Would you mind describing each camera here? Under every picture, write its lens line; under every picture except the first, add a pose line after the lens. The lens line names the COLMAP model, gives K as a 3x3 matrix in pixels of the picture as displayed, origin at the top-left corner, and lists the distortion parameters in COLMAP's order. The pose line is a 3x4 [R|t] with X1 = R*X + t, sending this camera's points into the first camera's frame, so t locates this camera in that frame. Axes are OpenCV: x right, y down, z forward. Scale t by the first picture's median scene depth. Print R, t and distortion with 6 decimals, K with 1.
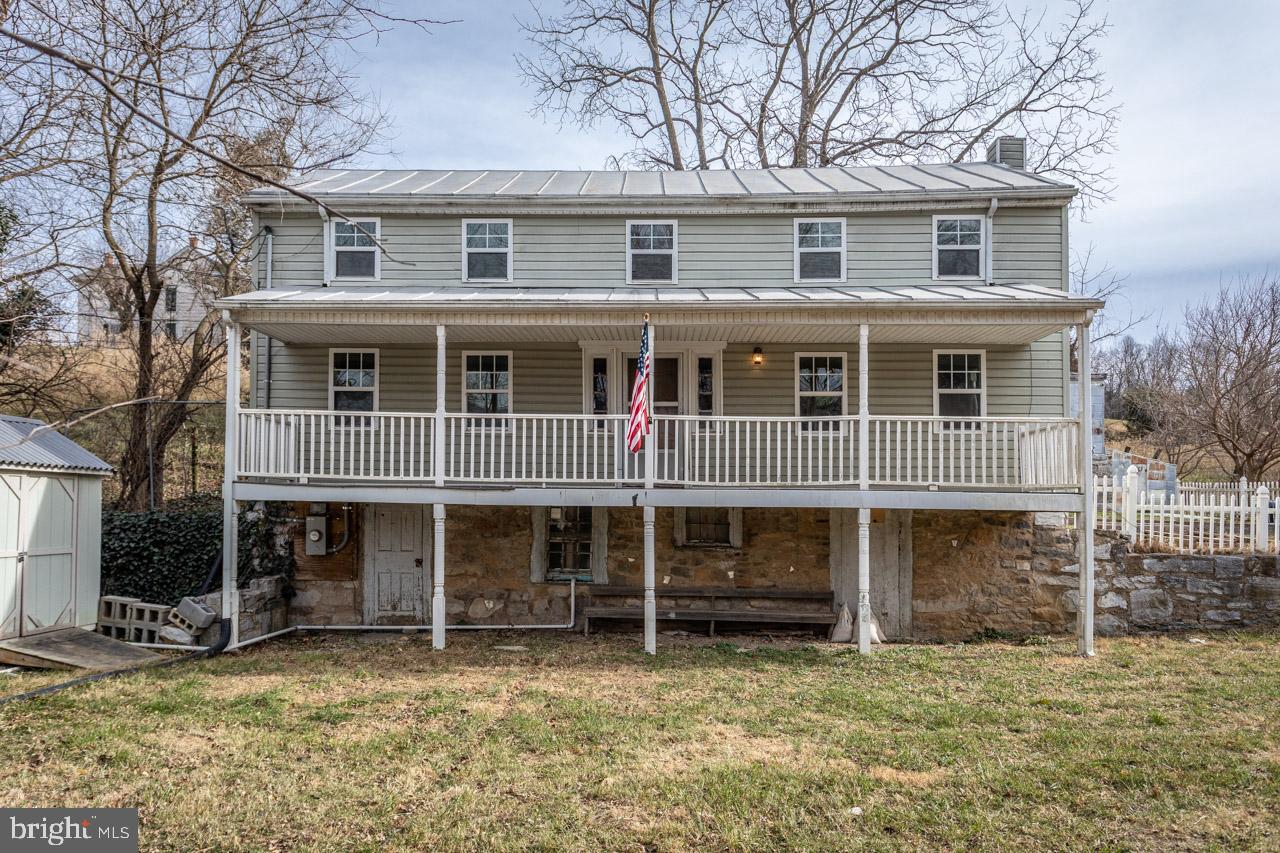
lens RADIAL K [[887.7, 0, 622.9], [0, 887.7, 488.7], [0, 0, 1]] dist [-0.001618, 0.002029]
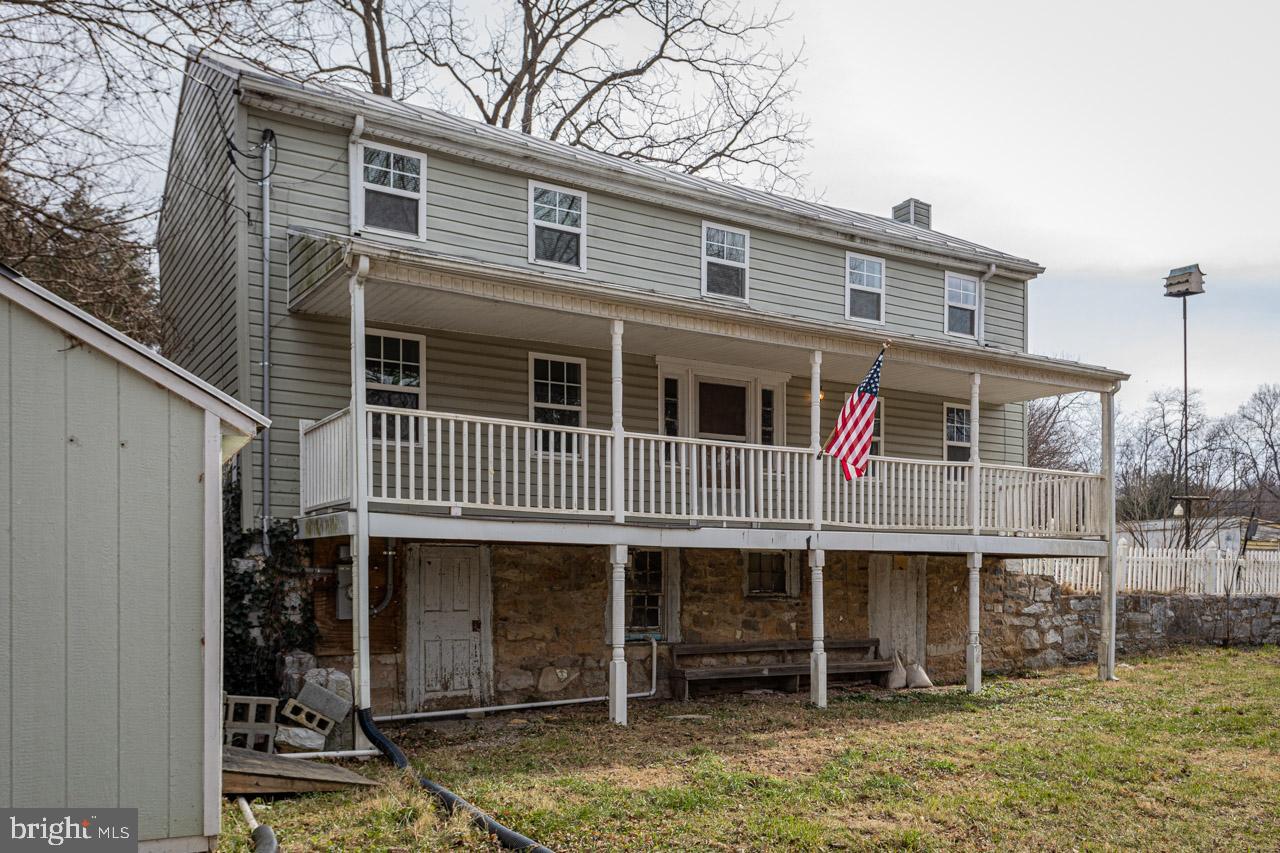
lens RADIAL K [[1057.8, 0, 635.4], [0, 1057.8, 593.4], [0, 0, 1]] dist [0.006123, -0.003084]
pose [[0.824254, -0.016700, 0.565974, -0.654484], [-0.005152, 0.999302, 0.036990, 0.022446], [-0.566197, -0.033405, 0.823593, 0.182216]]
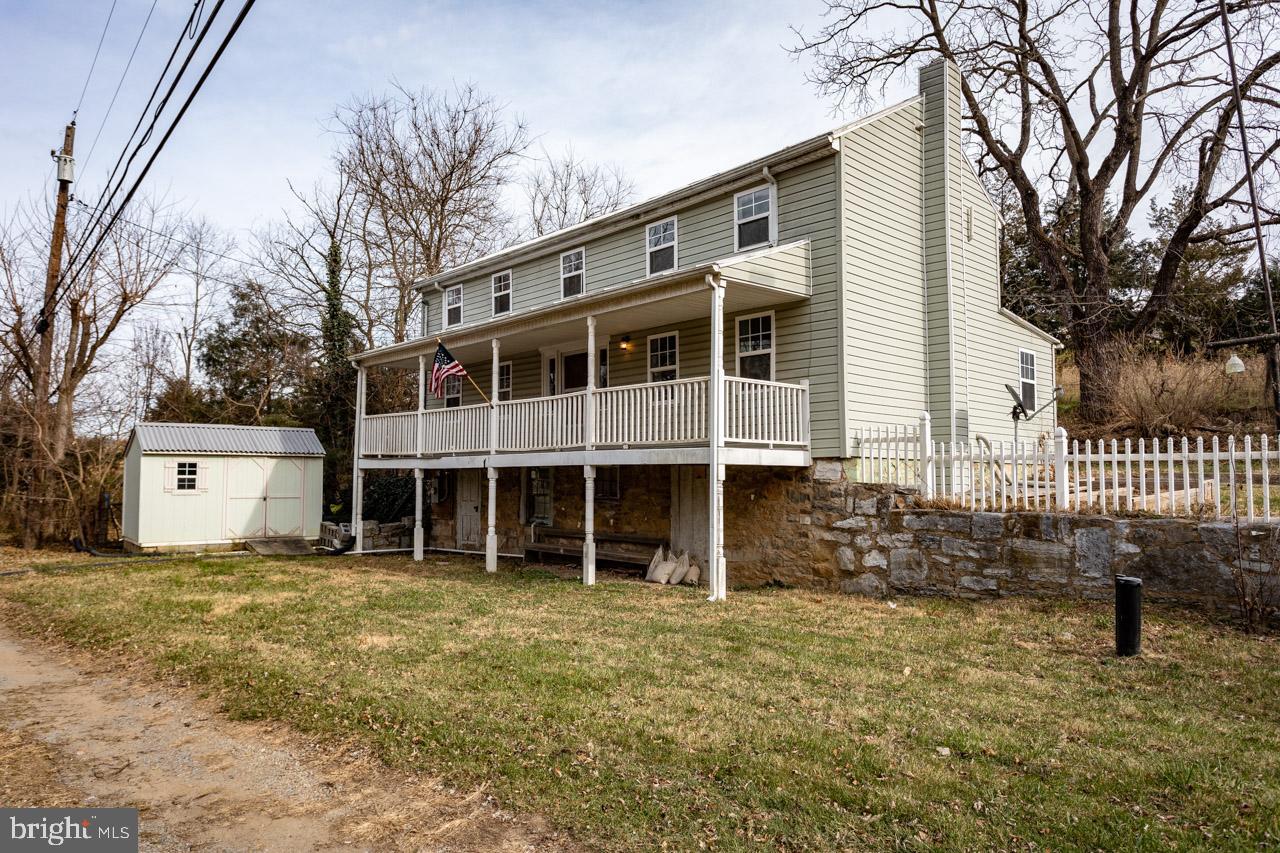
lens RADIAL K [[845.7, 0, 640.0], [0, 845.7, 426.5], [0, 0, 1]] dist [0.006711, 0.000818]
pose [[0.708087, -0.055374, -0.703951, 0.997851], [0.022334, 0.998178, -0.056053, 0.031271], [0.705772, 0.023969, 0.708034, 0.194698]]
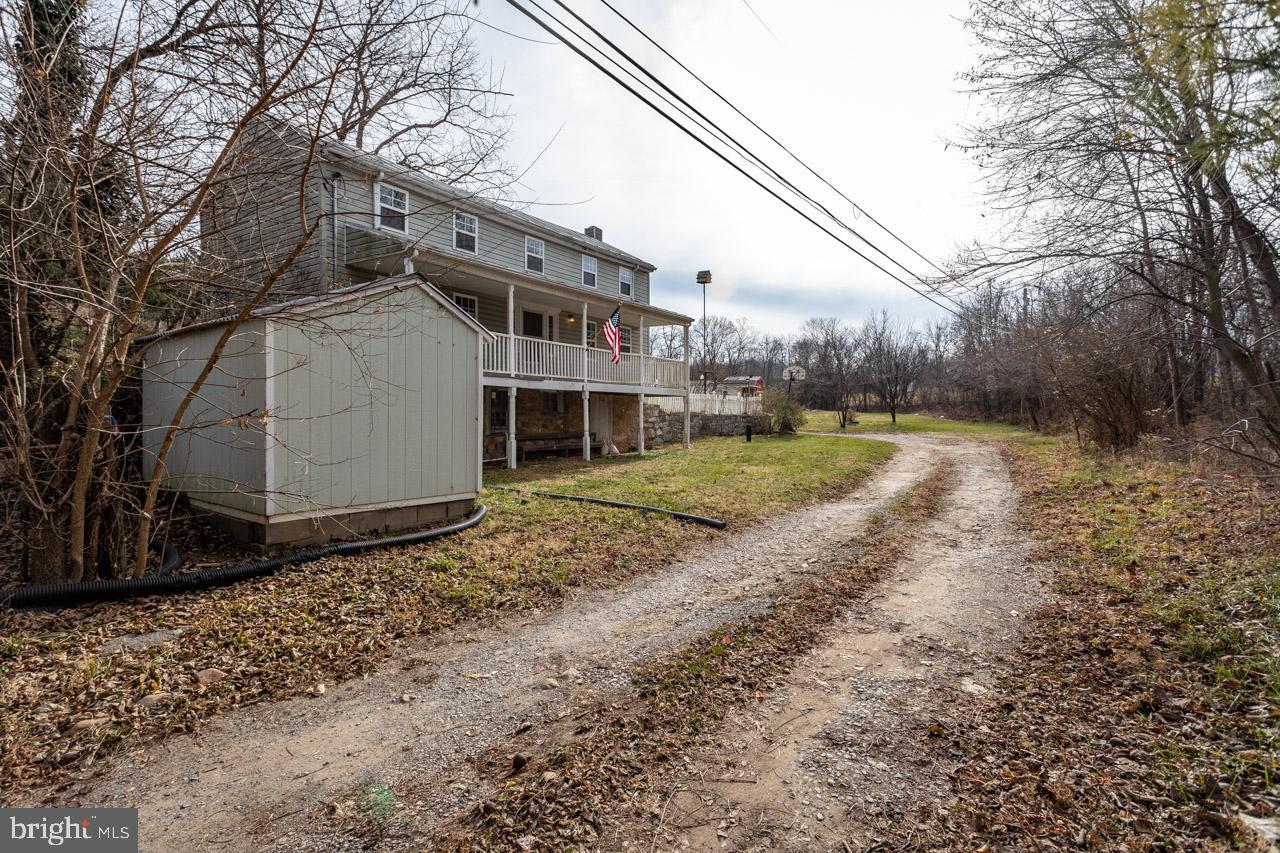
lens RADIAL K [[618.3, 0, 640.0], [0, 618.3, 426.5], [0, 0, 1]] dist [-0.002523, -0.000159]
pose [[0.503343, -0.028940, 0.863602, -1.012305], [-0.015609, 0.998971, 0.042573, 0.034401], [-0.863946, -0.034908, 0.502373, 0.147910]]
